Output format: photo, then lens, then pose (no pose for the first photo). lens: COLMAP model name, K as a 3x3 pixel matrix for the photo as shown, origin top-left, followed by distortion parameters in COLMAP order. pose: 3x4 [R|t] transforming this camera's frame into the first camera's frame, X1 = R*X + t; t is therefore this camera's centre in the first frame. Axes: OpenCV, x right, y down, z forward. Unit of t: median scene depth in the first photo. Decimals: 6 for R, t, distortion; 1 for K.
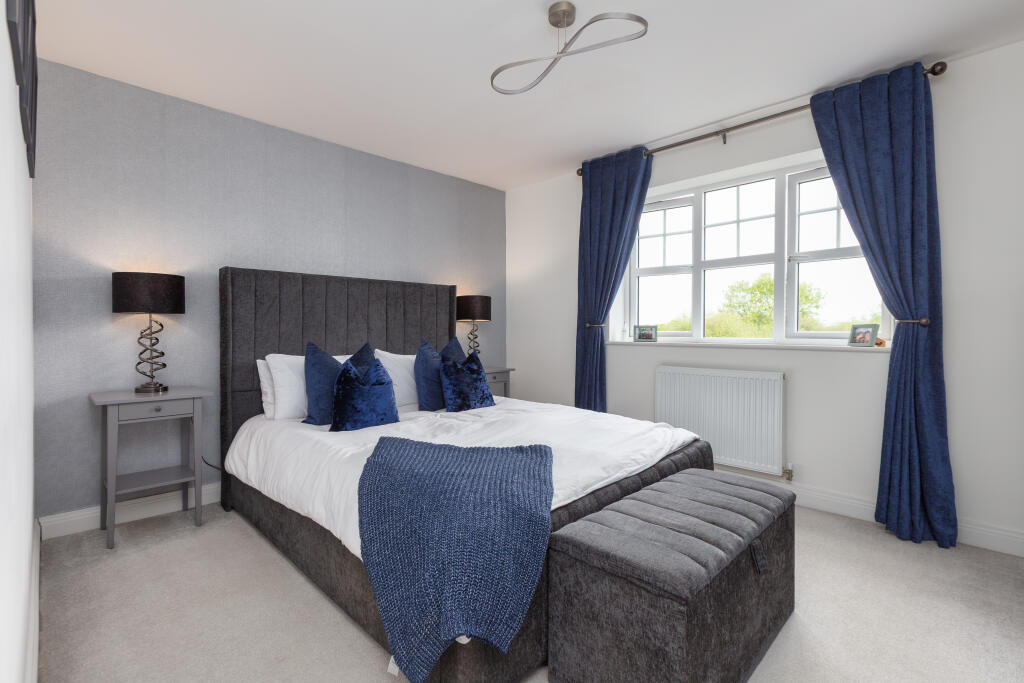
lens RADIAL K [[467.9, 0, 506.9], [0, 467.9, 335.6], [0, 0, 1]] dist [0.000878, -0.000510]
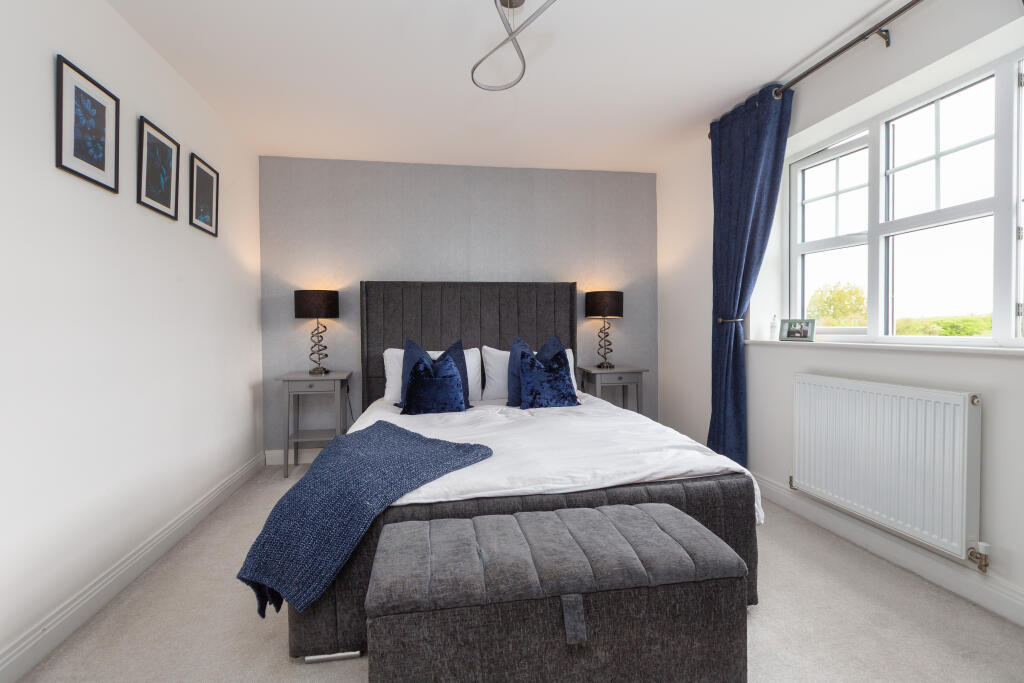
lens RADIAL K [[467.9, 0, 509.2], [0, 467.9, 337.8], [0, 0, 1]] dist [0.000878, -0.000510]
pose [[0.818344, 0.002367, -0.574724, 0.393713], [0.002984, 0.999961, 0.008368, 0.000570], [0.574721, -0.008563, 0.818304, 0.134932]]
